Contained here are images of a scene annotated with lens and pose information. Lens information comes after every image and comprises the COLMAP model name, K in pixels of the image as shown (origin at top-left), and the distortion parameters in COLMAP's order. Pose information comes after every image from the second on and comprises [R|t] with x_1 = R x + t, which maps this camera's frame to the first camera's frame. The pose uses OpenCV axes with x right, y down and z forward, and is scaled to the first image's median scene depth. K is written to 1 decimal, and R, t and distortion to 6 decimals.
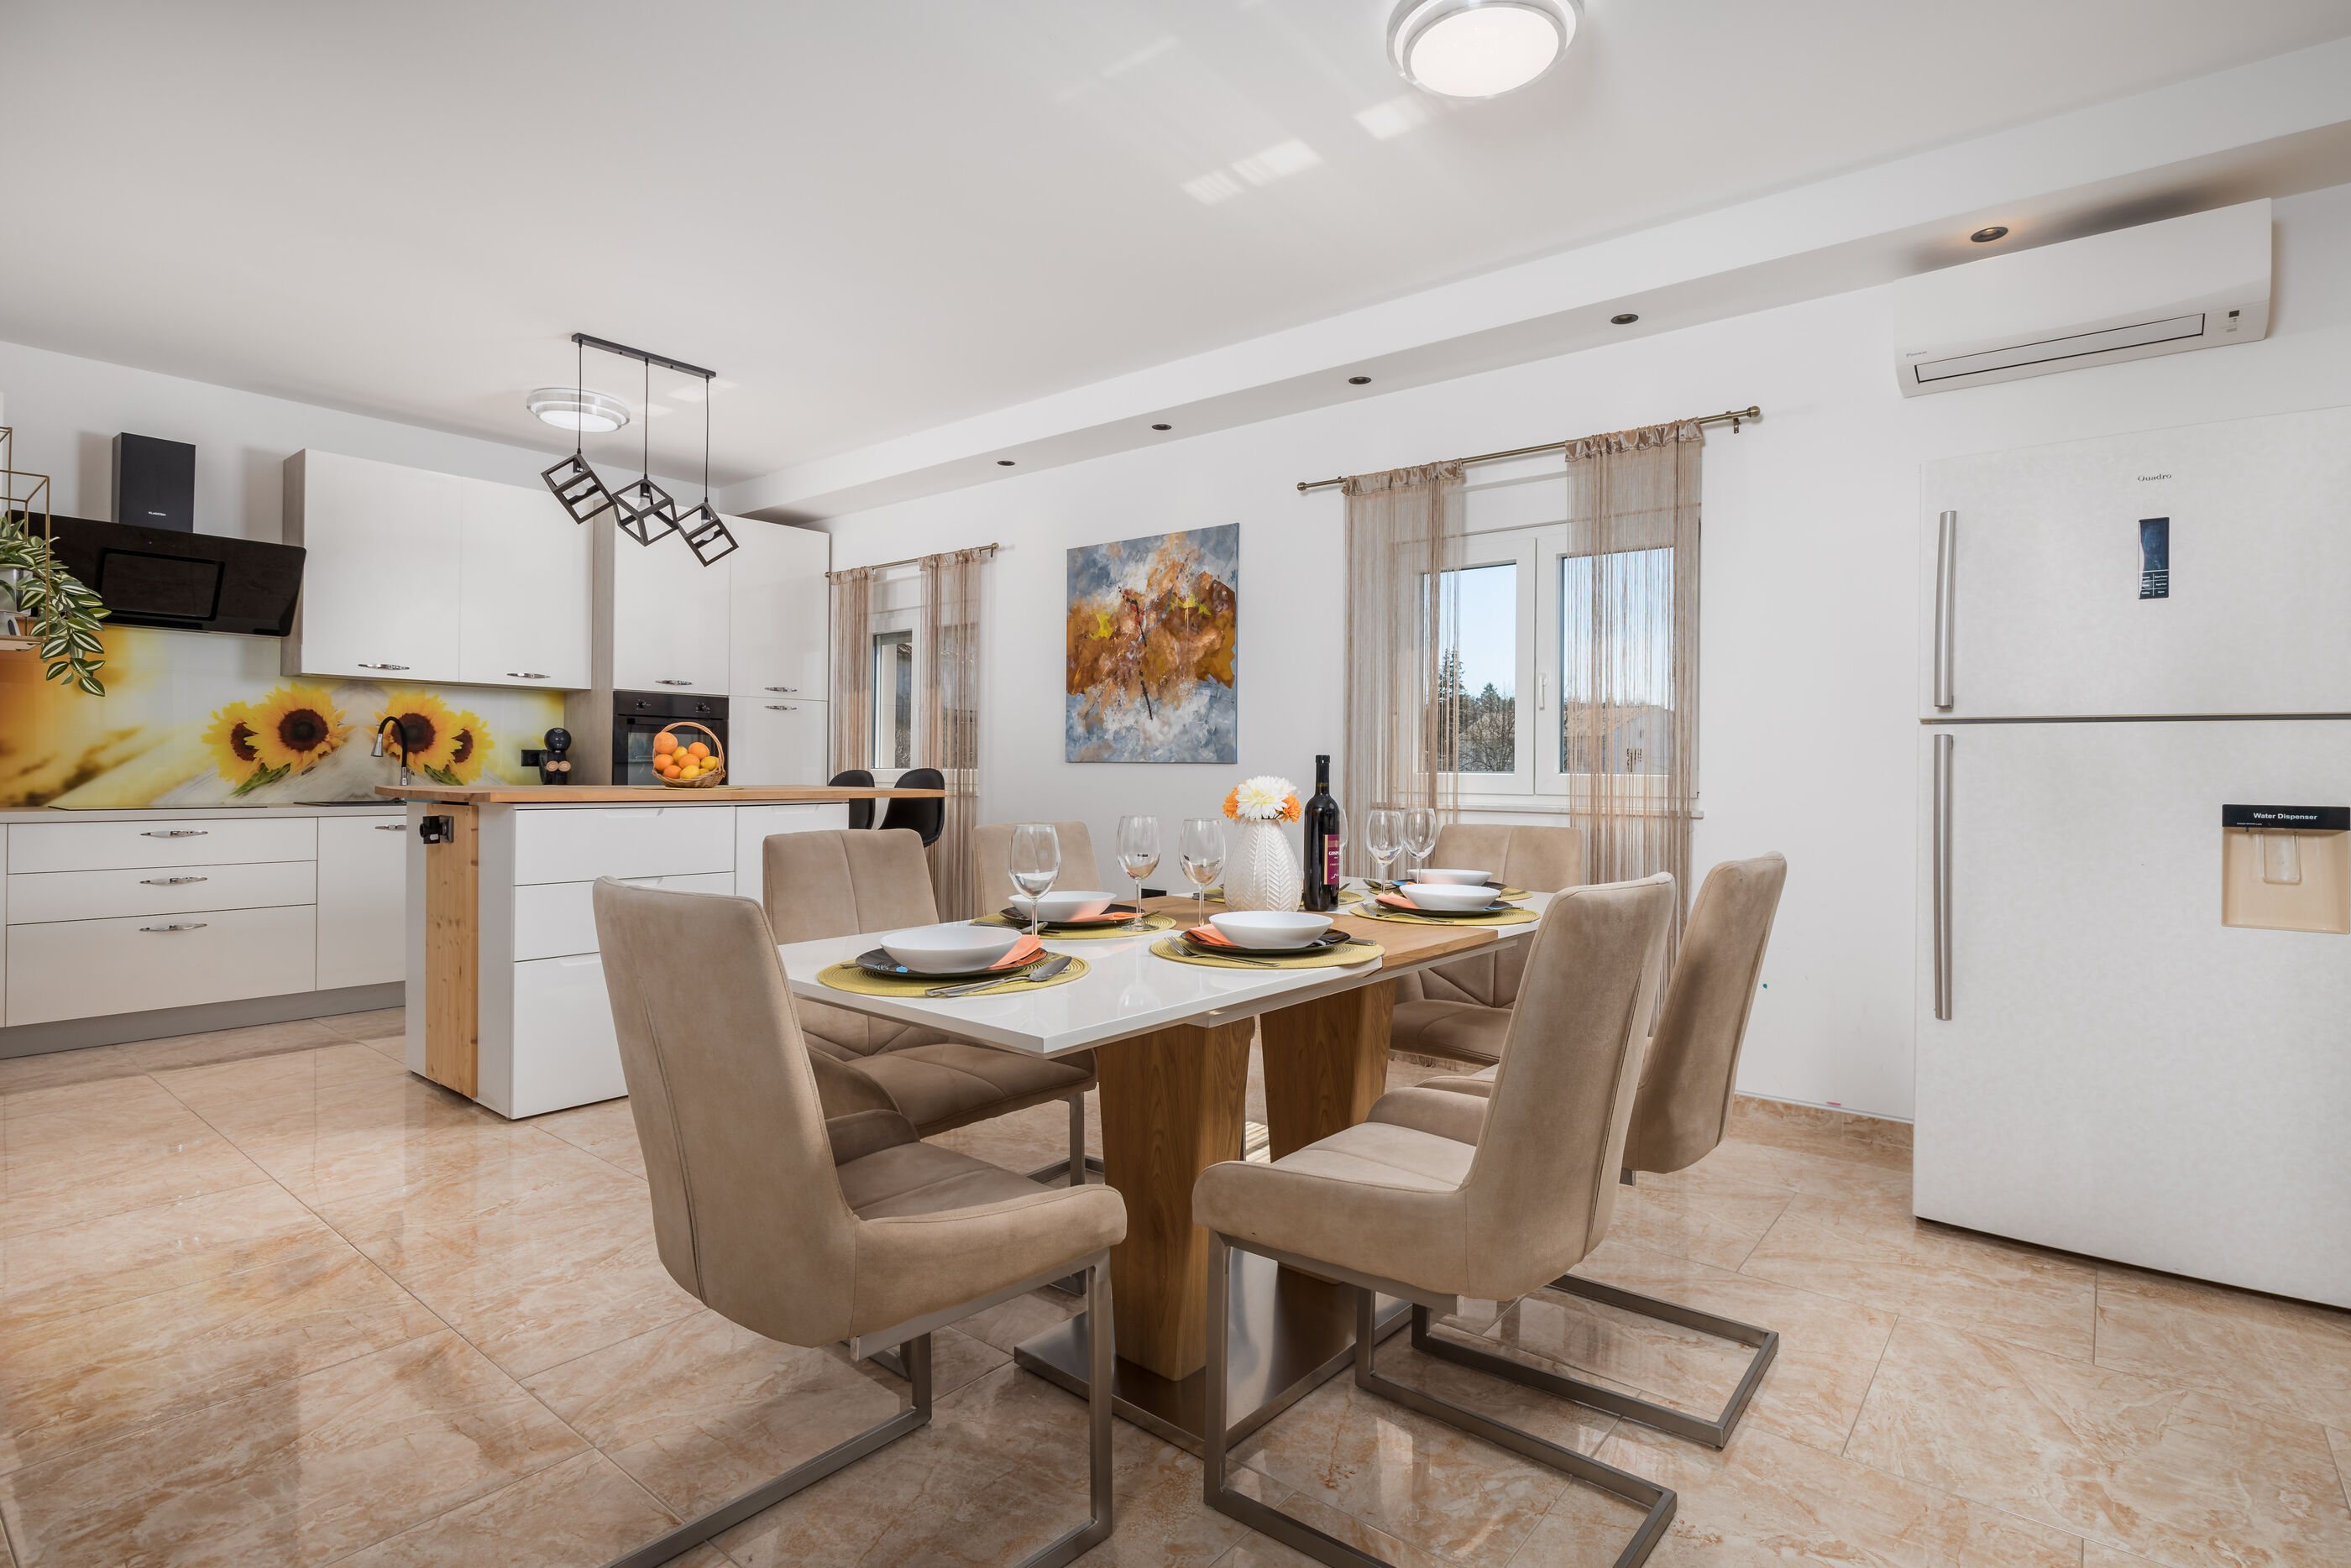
lens RADIAL K [[1200.3, 0, 1228.8], [0, 1200.3, 770.4], [0, 0, 1]] dist [-0.007323, 0.003789]
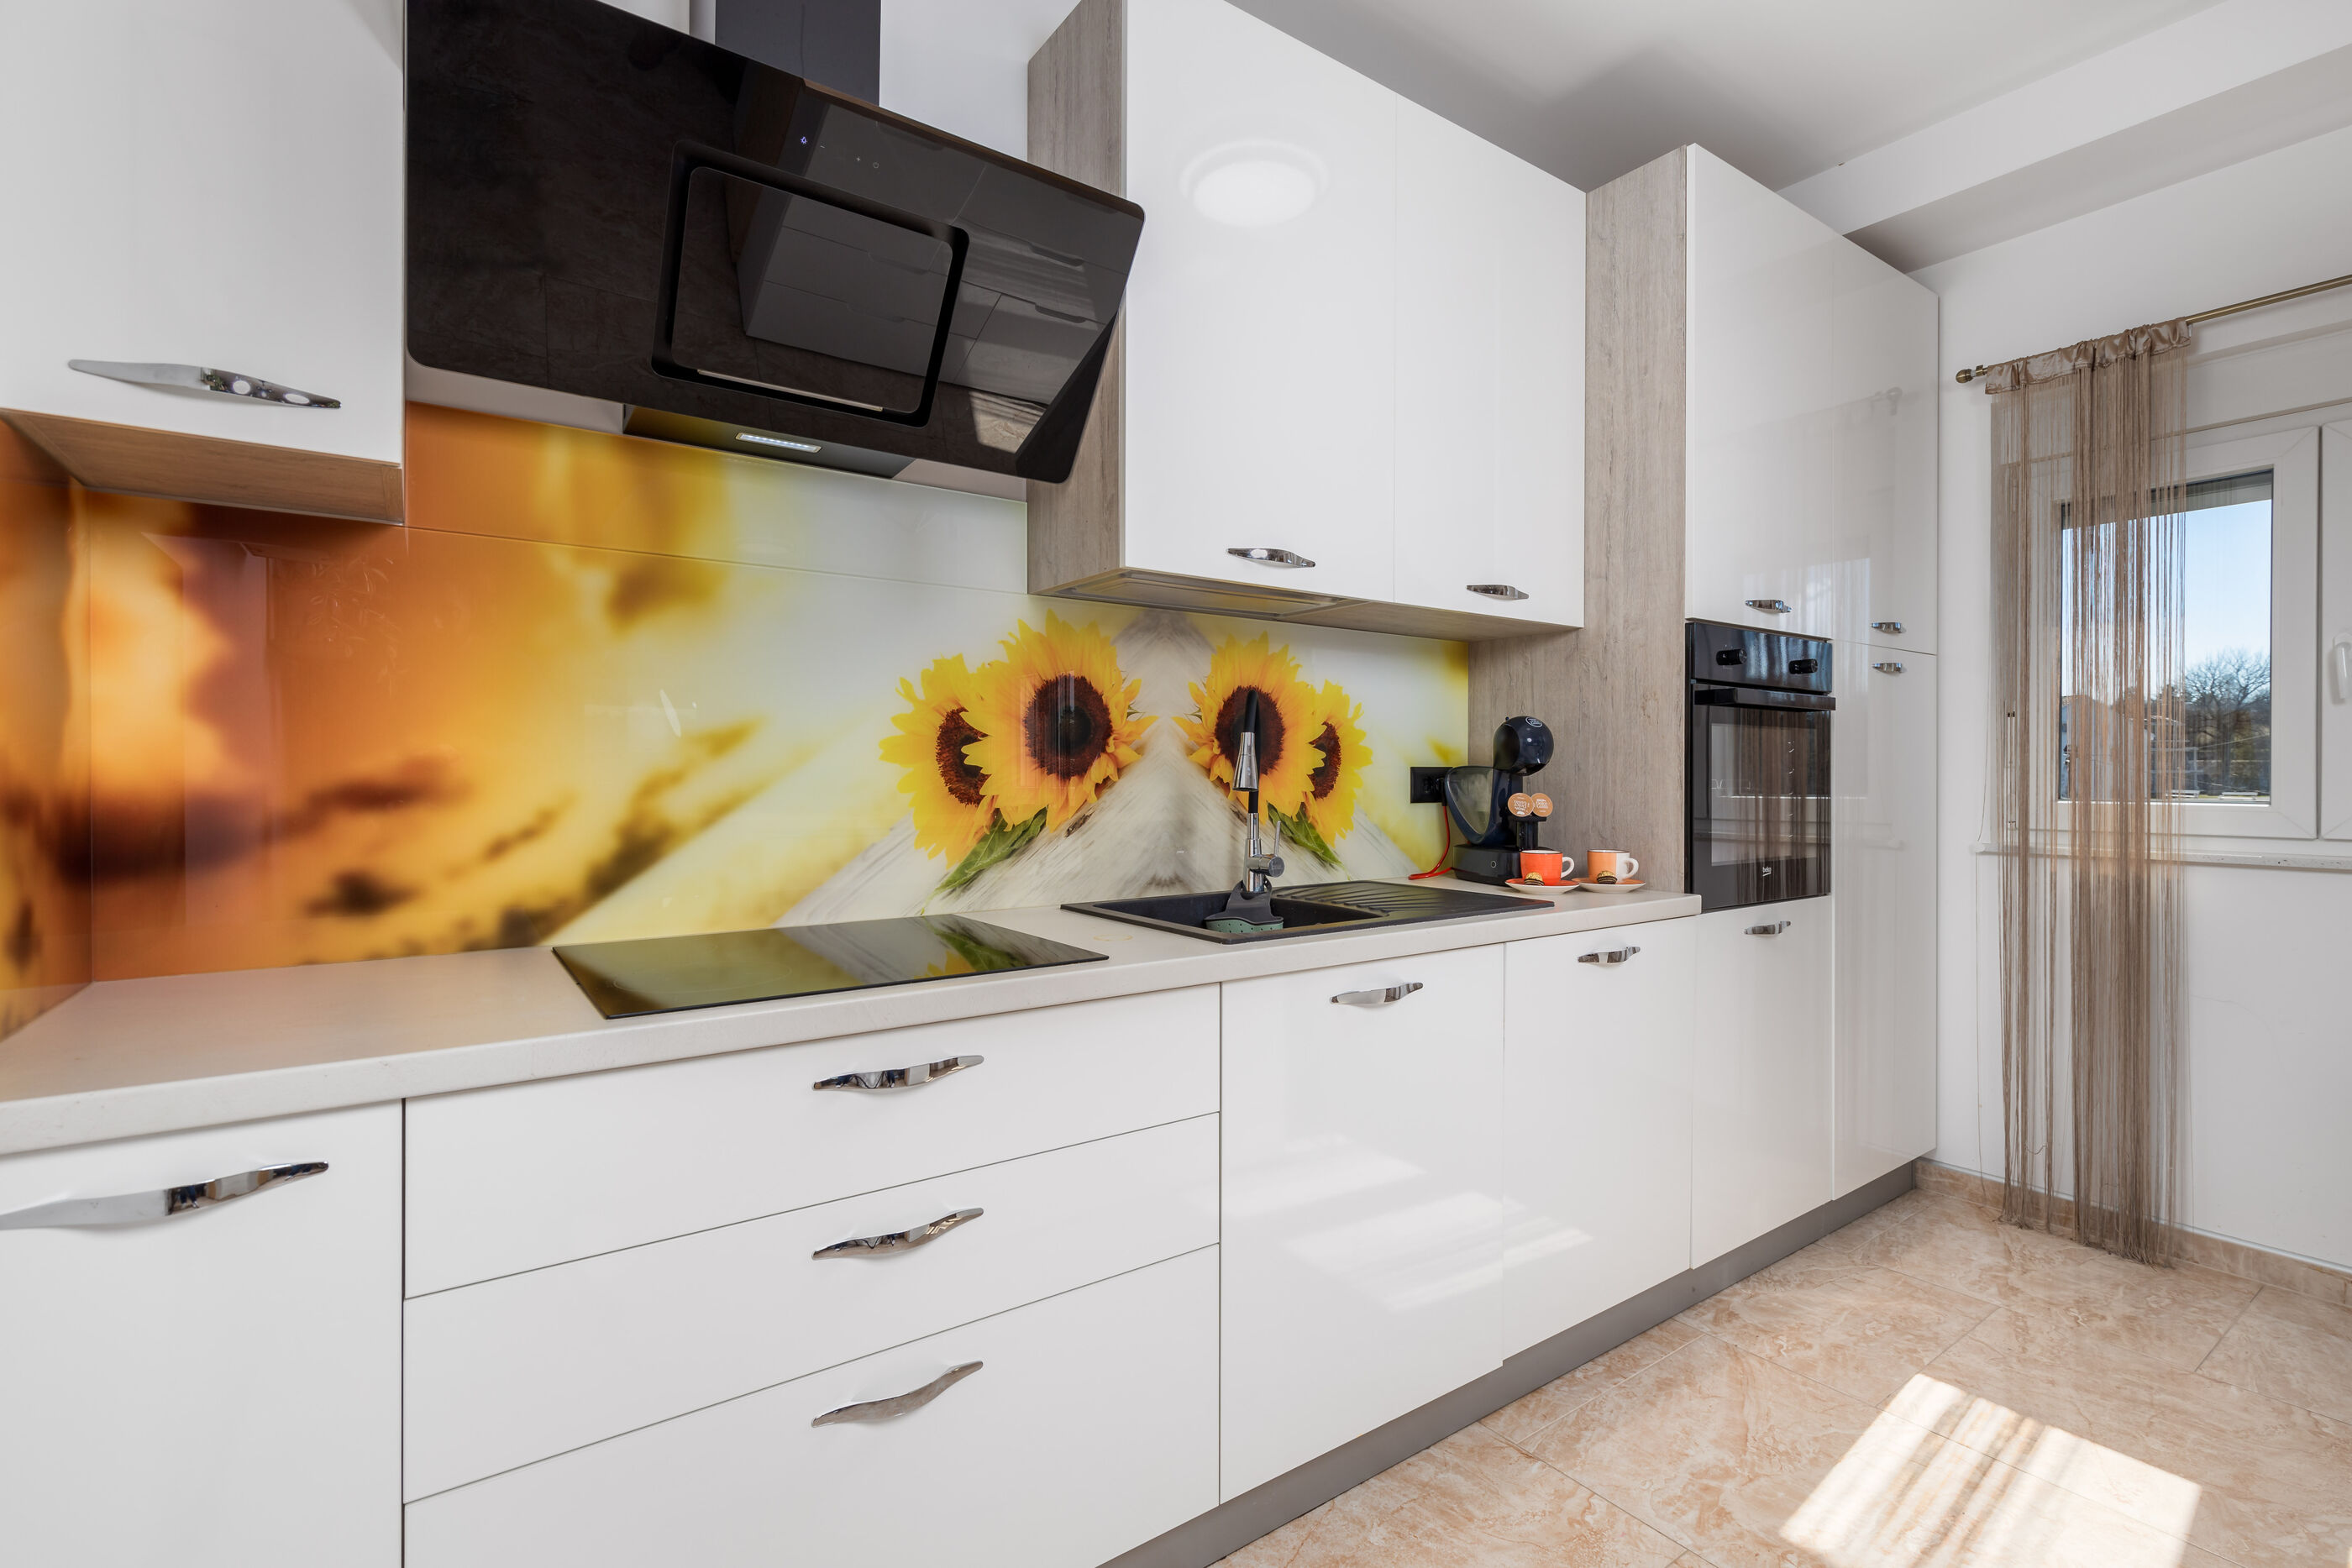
lens RADIAL K [[1066.4, 0, 1193.8], [0, 1066.4, 790.2], [0, 0, 1]] dist [-0.004483, 0.001467]
pose [[0.963009, -0.003553, -0.269445, -0.663247], [0.007564, 0.999875, 0.013849, -0.017392], [0.269363, -0.015374, 0.962916, 0.689853]]
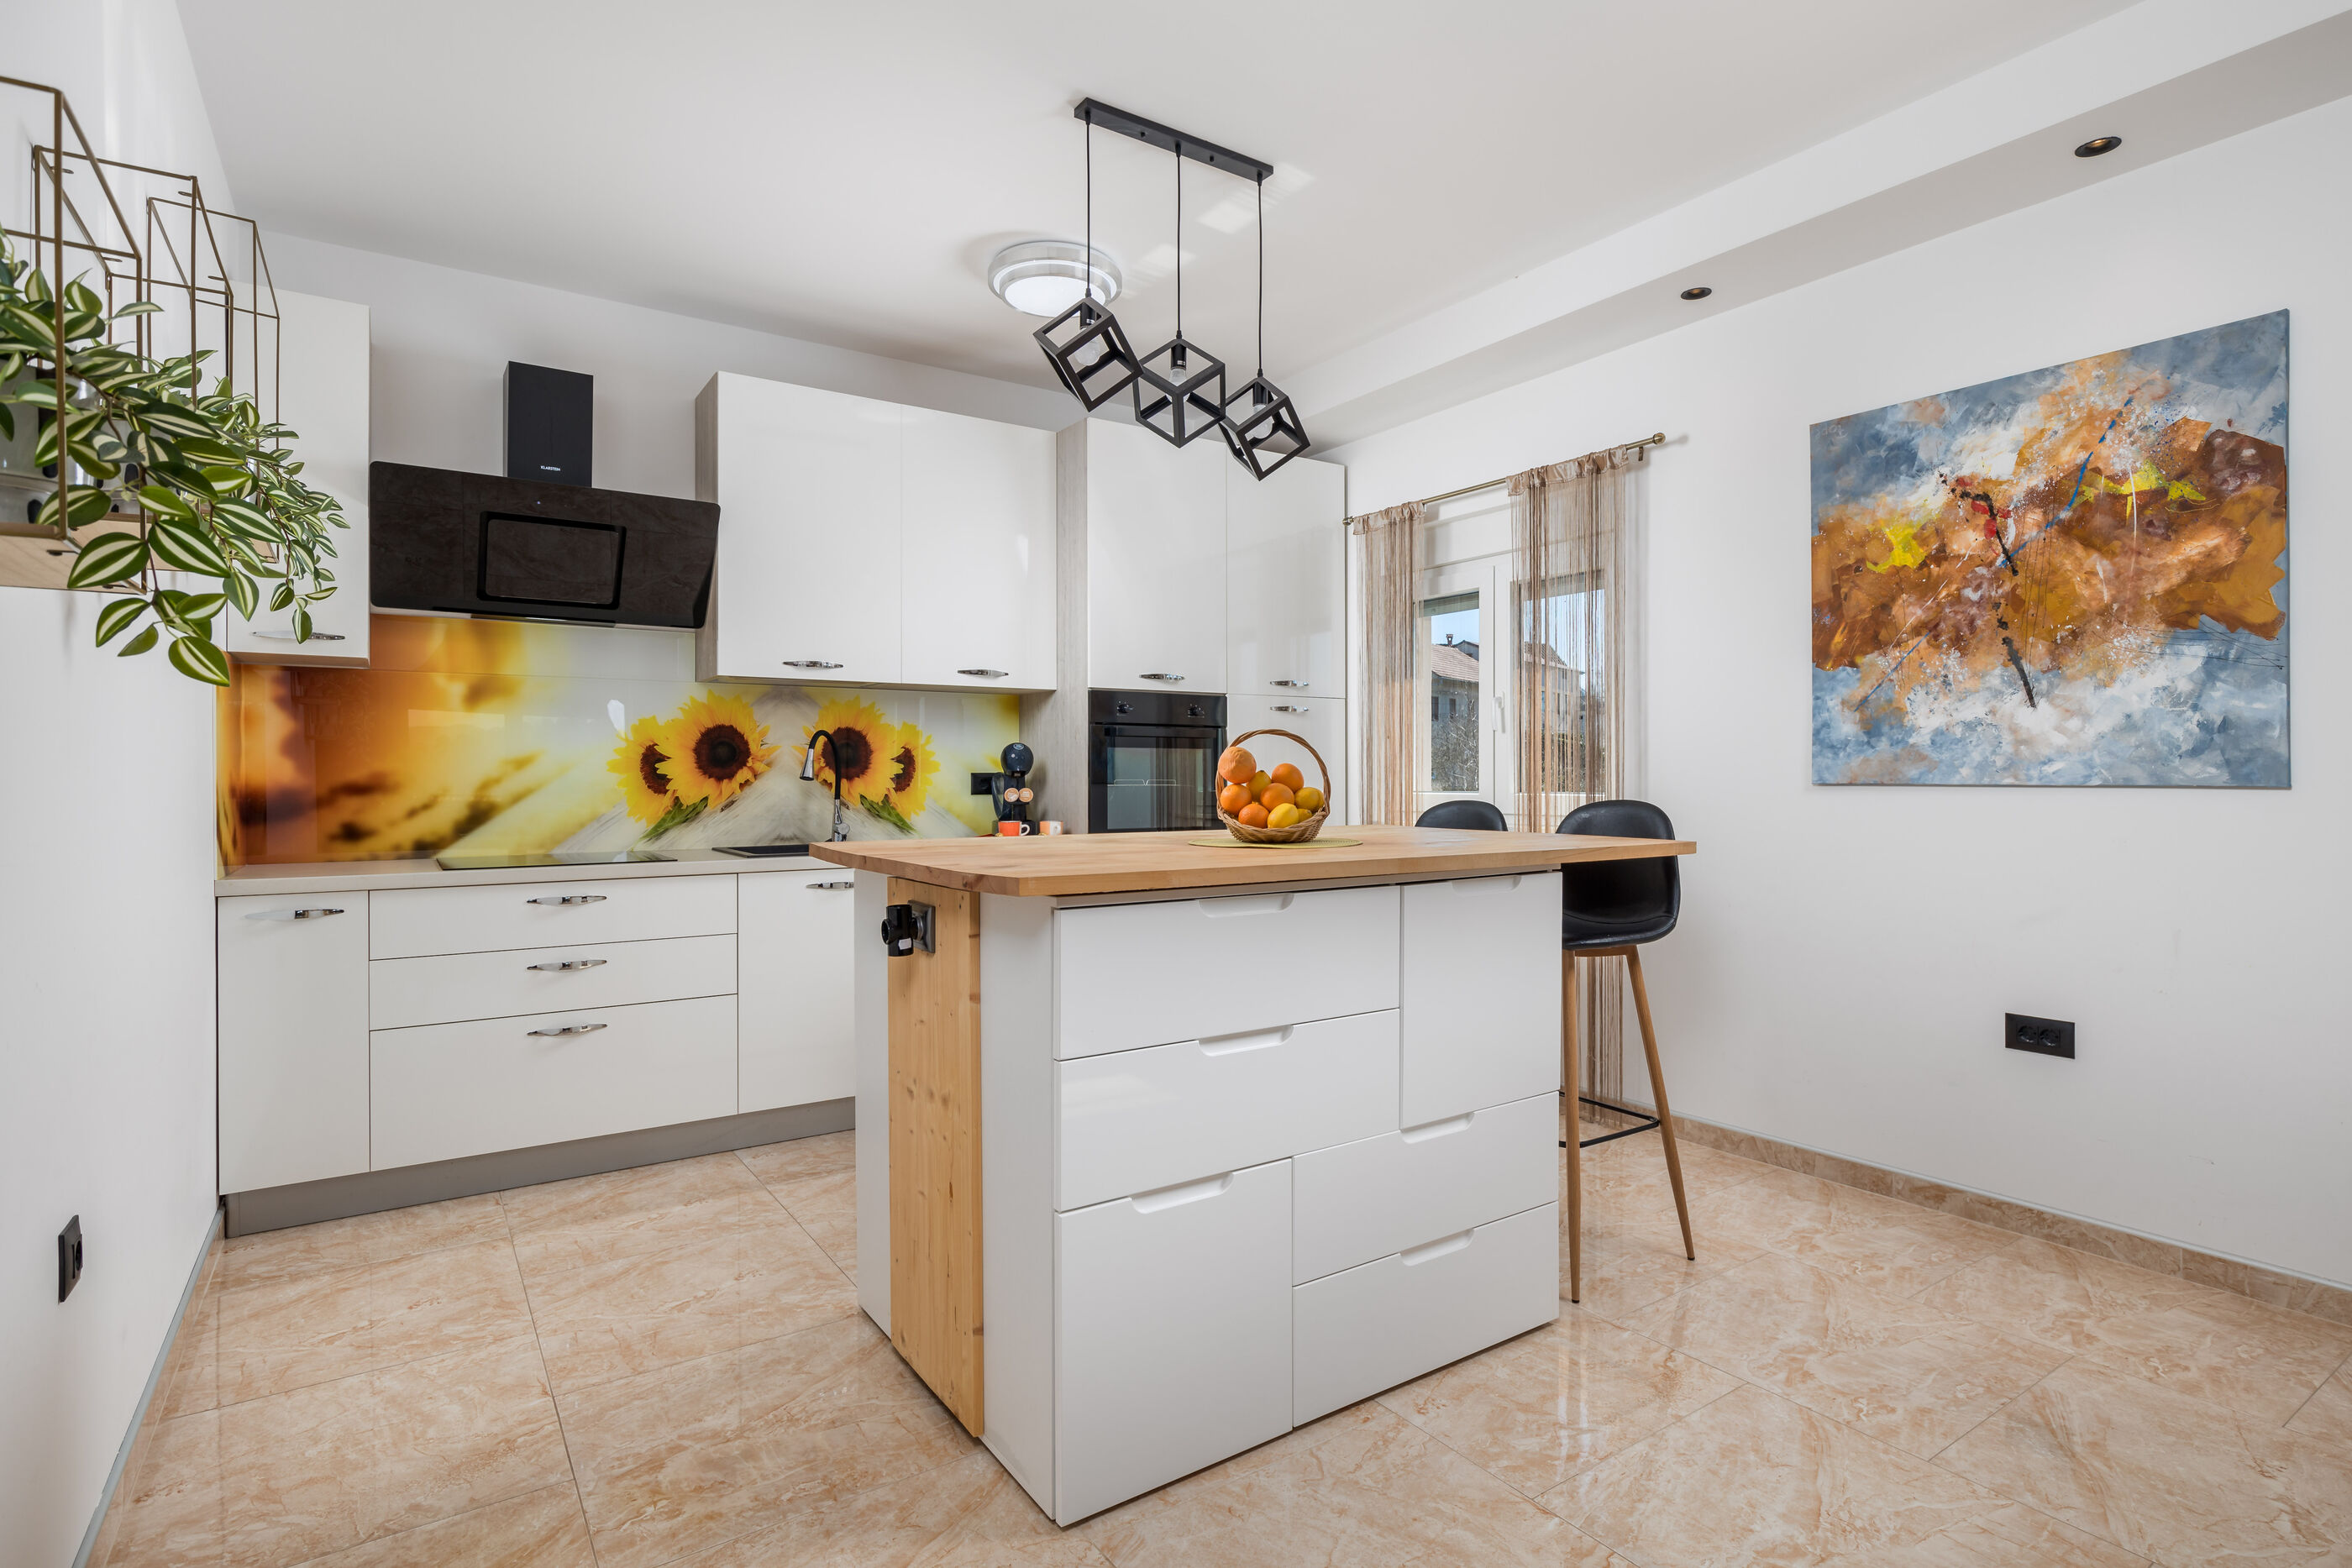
lens RADIAL K [[1200.9, 0, 1204.2], [0, 1200.9, 775.0], [0, 0, 1]] dist [-0.007323, 0.003789]
pose [[0.957798, -0.011602, -0.287208, -0.275472], [0.011548, 0.999932, -0.001883, -0.015107], [0.287210, -0.001513, 0.957866, 0.377002]]
